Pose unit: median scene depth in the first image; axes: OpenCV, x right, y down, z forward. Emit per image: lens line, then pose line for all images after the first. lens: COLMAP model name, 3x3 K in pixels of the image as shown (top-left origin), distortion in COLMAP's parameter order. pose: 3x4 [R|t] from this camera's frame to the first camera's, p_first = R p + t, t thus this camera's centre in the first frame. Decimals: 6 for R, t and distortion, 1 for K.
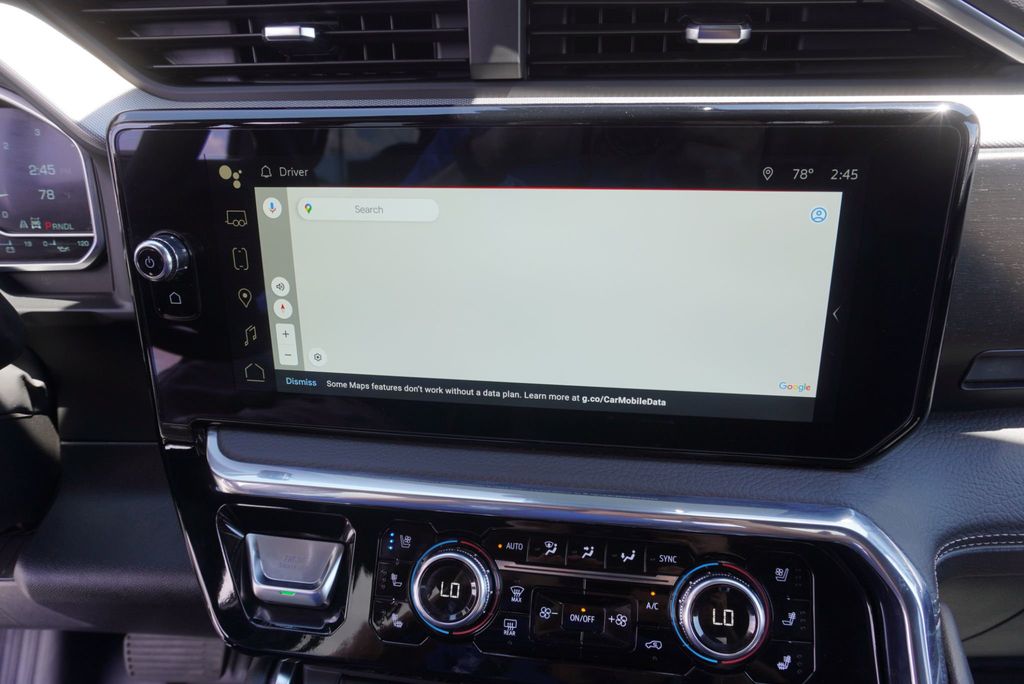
lens RADIAL K [[693.7, 0, 517.3], [0, 693.7, 347.3], [0, 0, 1]] dist [-0.035499, 0.030020]
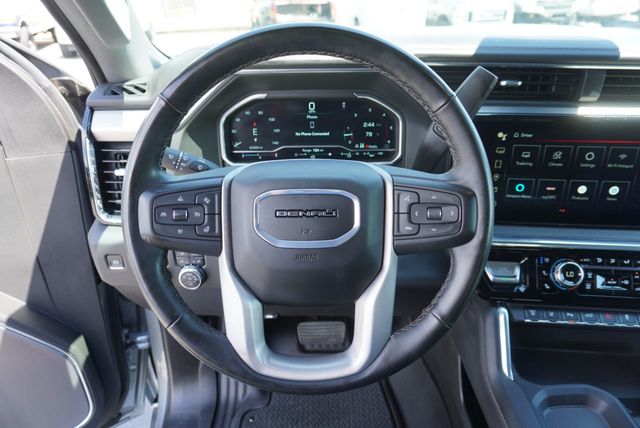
lens RADIAL K [[433.6, 0, 317.7], [0, 433.6, 217.2], [0, 0, 1]] dist [-0.035499, 0.030020]
pose [[0.998880, -0.020261, 0.042763, -1.268531], [0.017114, 0.997205, 0.072730, -0.052127], [-0.044117, -0.071917, 0.996434, -0.799694]]
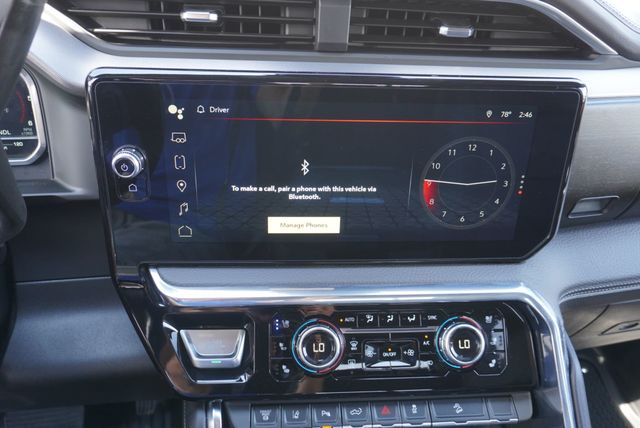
lens RADIAL K [[507.7, 0, 319.5], [0, 507.7, 216.9], [0, 0, 1]] dist [-0.028300, 0.040503]
pose [[0.971249, -0.057918, 0.230915, -0.374774], [0.038556, 0.995418, 0.087501, -0.094687], [-0.234925, -0.076083, 0.969031, -0.232168]]
